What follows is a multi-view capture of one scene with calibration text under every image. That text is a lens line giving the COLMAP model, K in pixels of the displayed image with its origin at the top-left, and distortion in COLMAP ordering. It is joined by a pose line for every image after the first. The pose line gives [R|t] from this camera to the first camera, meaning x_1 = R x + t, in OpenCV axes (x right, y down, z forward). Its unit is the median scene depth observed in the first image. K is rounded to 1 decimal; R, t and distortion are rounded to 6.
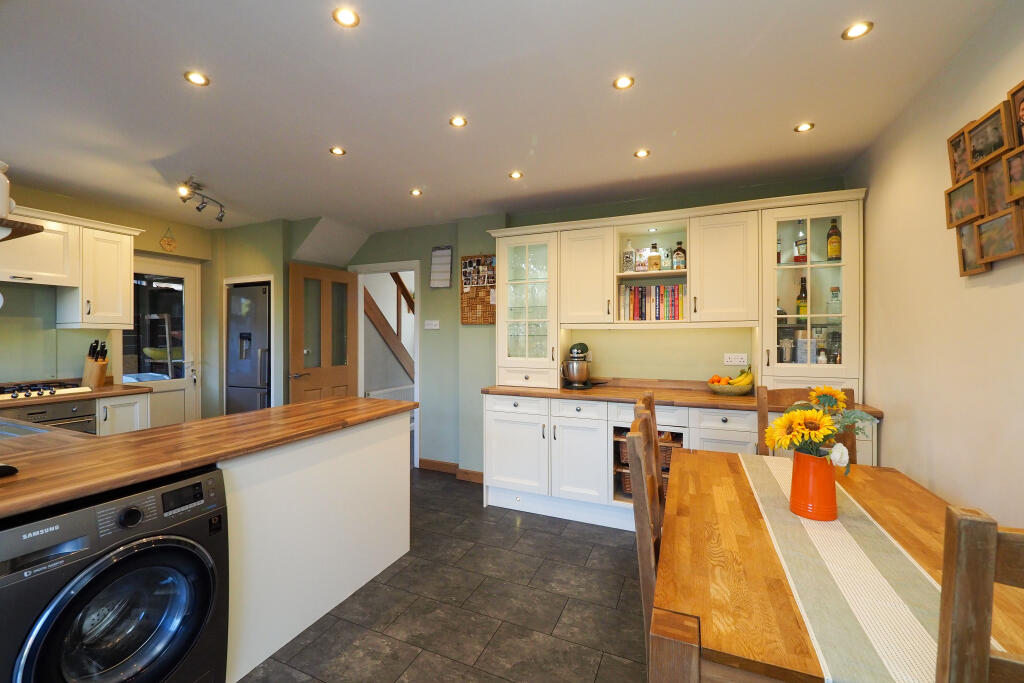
lens RADIAL K [[427.1, 0, 495.4], [0, 427.1, 337.7], [0, 0, 1]] dist [-0.004676, -0.000641]
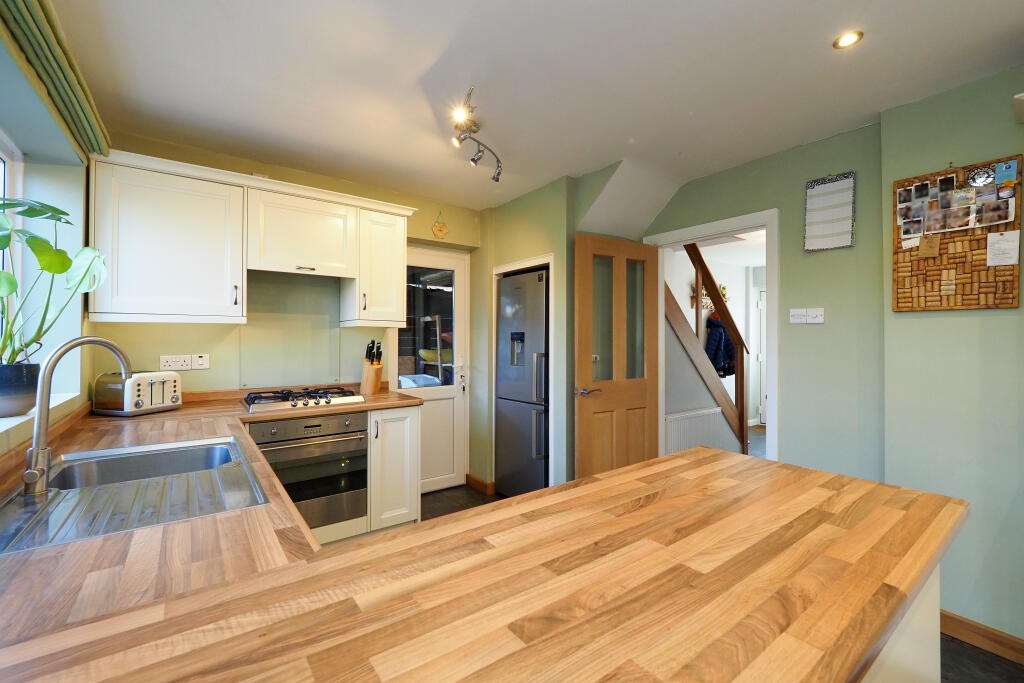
lens RADIAL K [[428.6, 0, 498.6], [0, 428.6, 335.2], [0, 0, 1]] dist [-0.011195, -0.000298]
pose [[0.870396, -0.004655, -0.492330, -0.236224], [-0.003732, 0.999864, -0.016051, 0.007291], [0.492338, 0.015808, 0.870261, 0.303769]]
